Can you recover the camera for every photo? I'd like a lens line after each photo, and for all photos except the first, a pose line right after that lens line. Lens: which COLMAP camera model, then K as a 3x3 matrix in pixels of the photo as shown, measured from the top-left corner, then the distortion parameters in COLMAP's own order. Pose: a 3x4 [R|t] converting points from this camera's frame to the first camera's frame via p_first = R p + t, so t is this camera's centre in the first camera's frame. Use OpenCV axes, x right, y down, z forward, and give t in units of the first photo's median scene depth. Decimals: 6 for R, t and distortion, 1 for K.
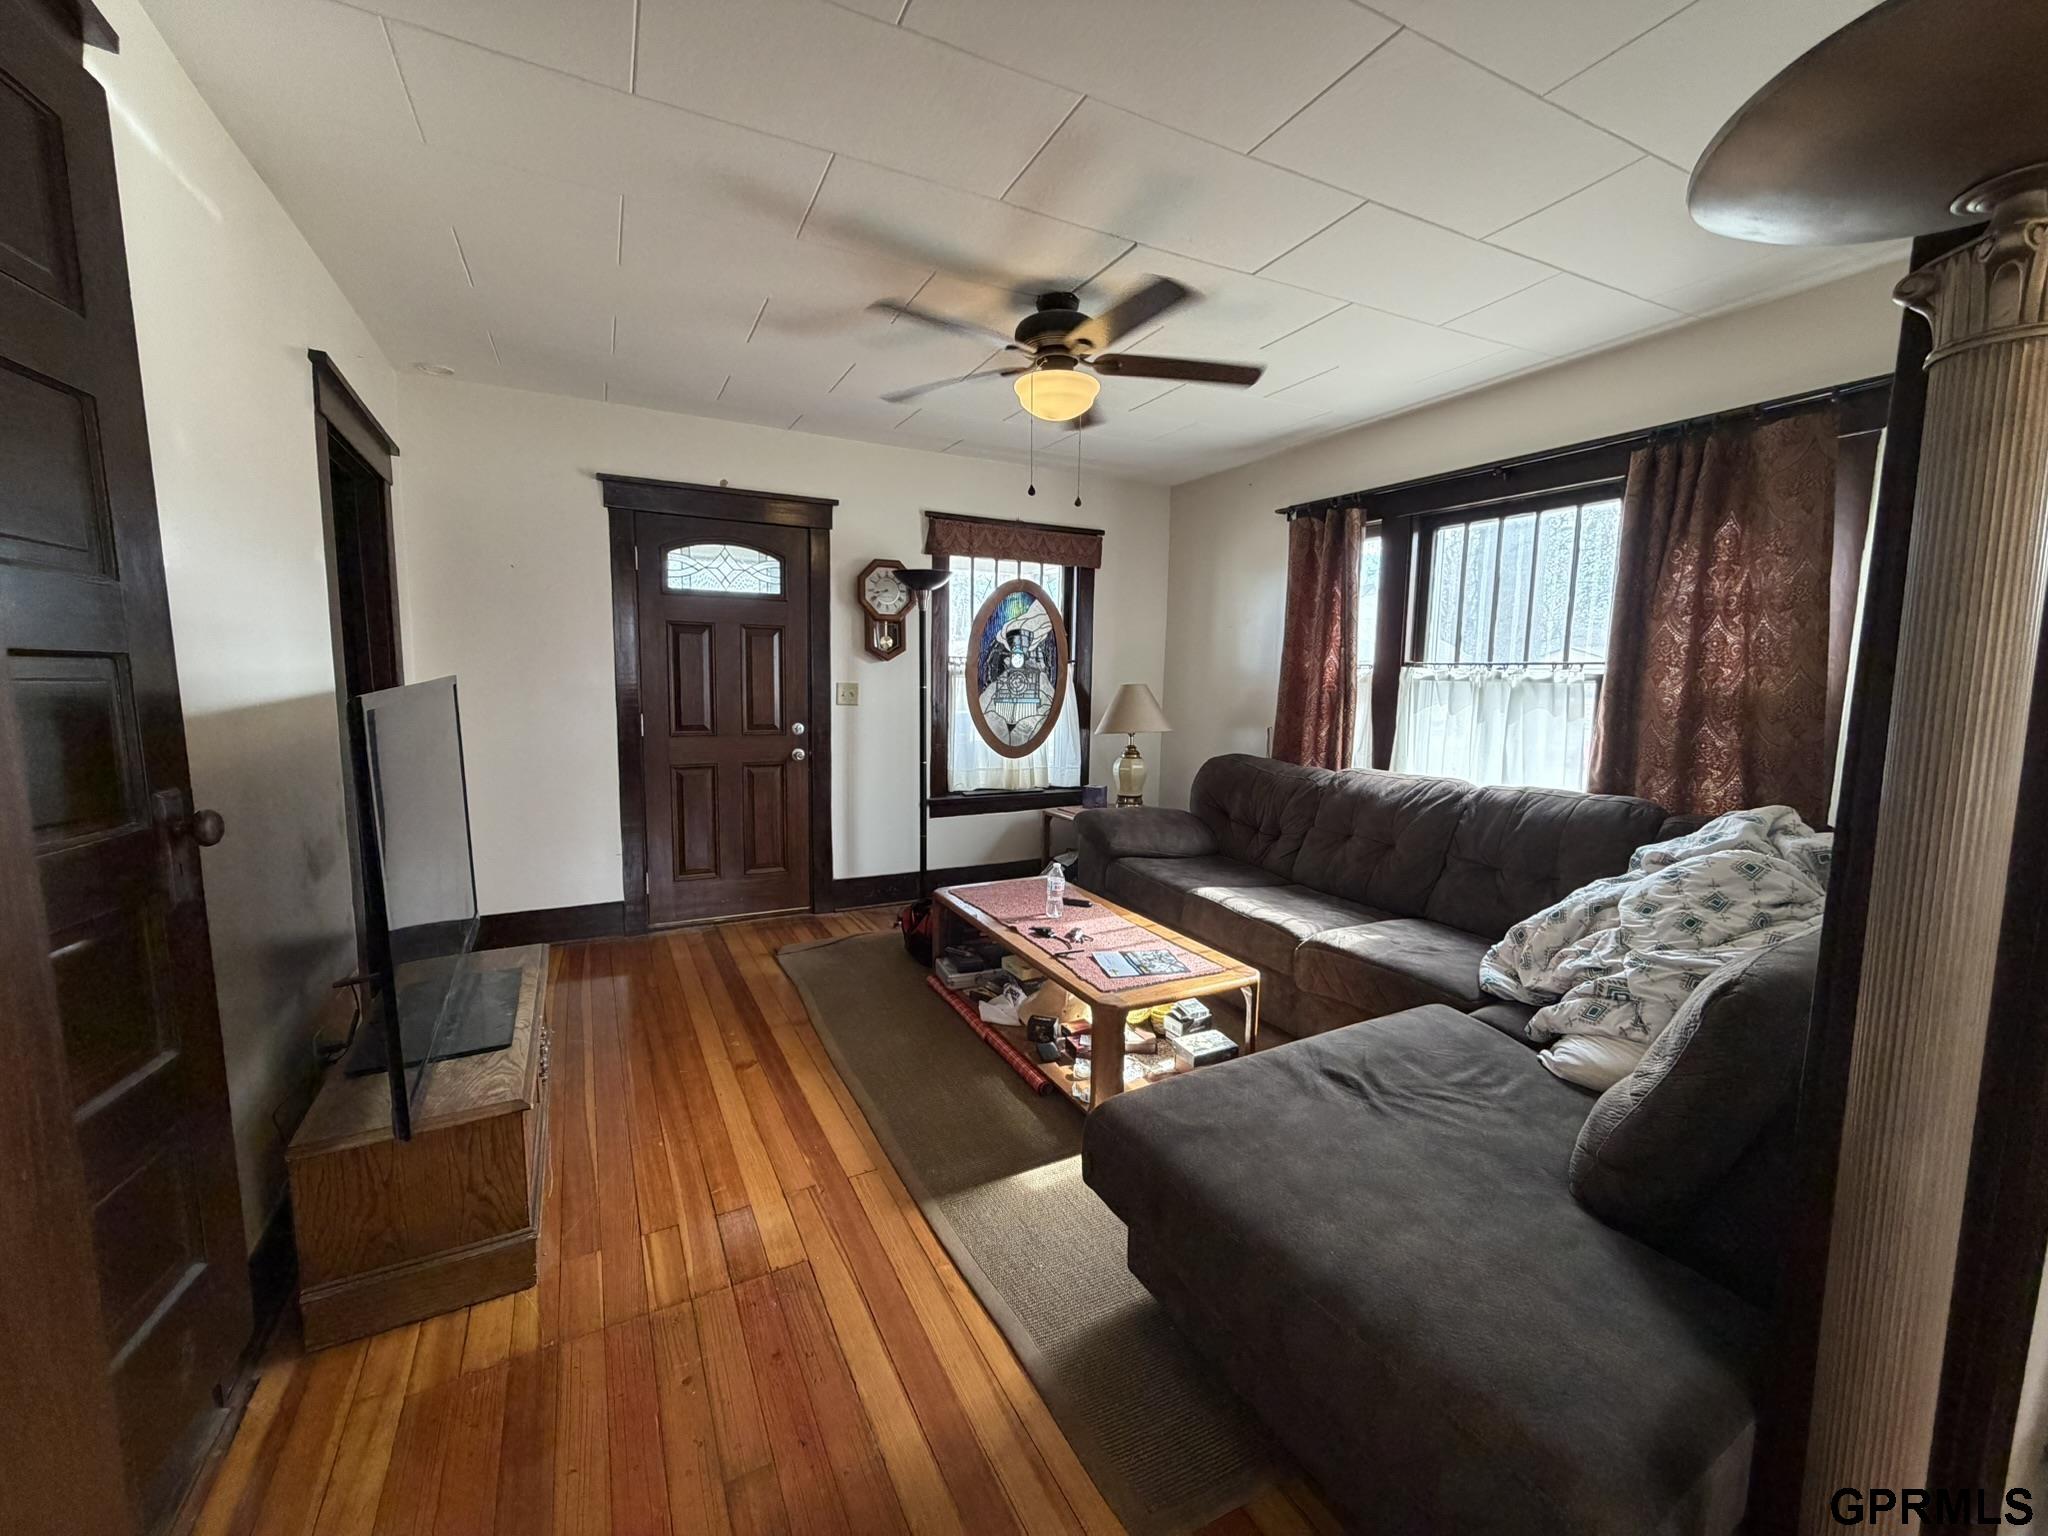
lens RADIAL K [[814.3, 0, 1016.6], [0, 814.3, 758.9], [0, 0, 1]] dist [-0.001100, 0.000368]
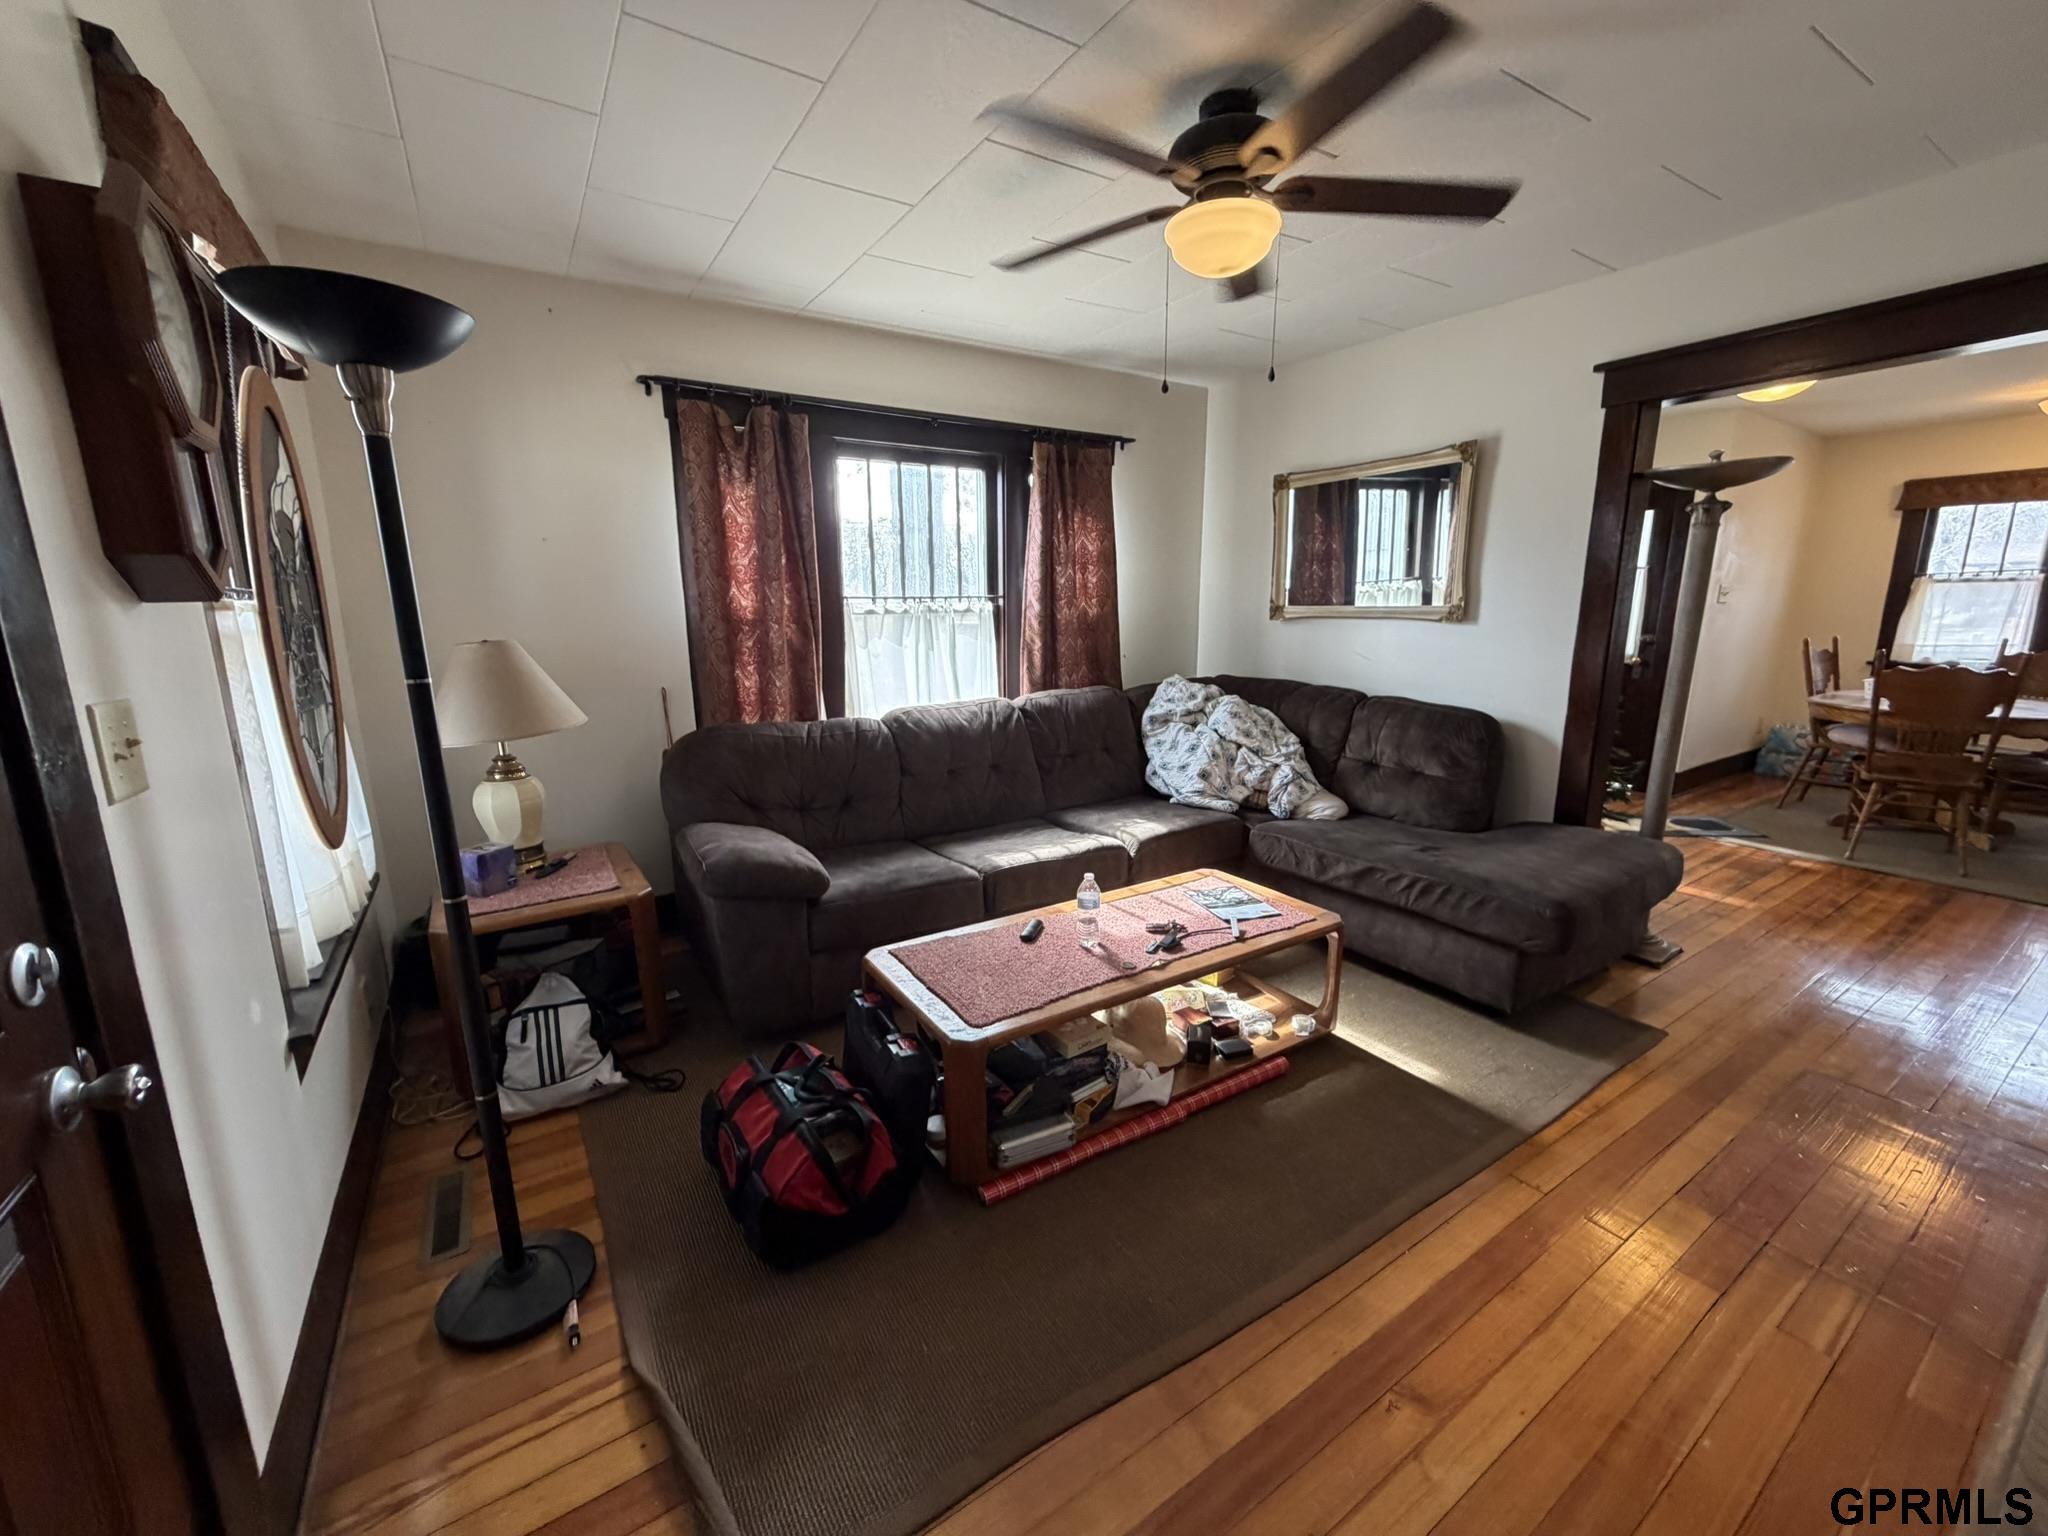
lens RADIAL K [[814.3, 0, 1017.8], [0, 814.3, 771.4], [0, 0, 1]] dist [-0.001100, 0.000368]
pose [[-0.088176, -0.212190, 0.973242, -0.657785], [0.120518, 0.967598, 0.221879, -0.136713], [-0.988787, 0.136858, -0.059746, 1.117024]]
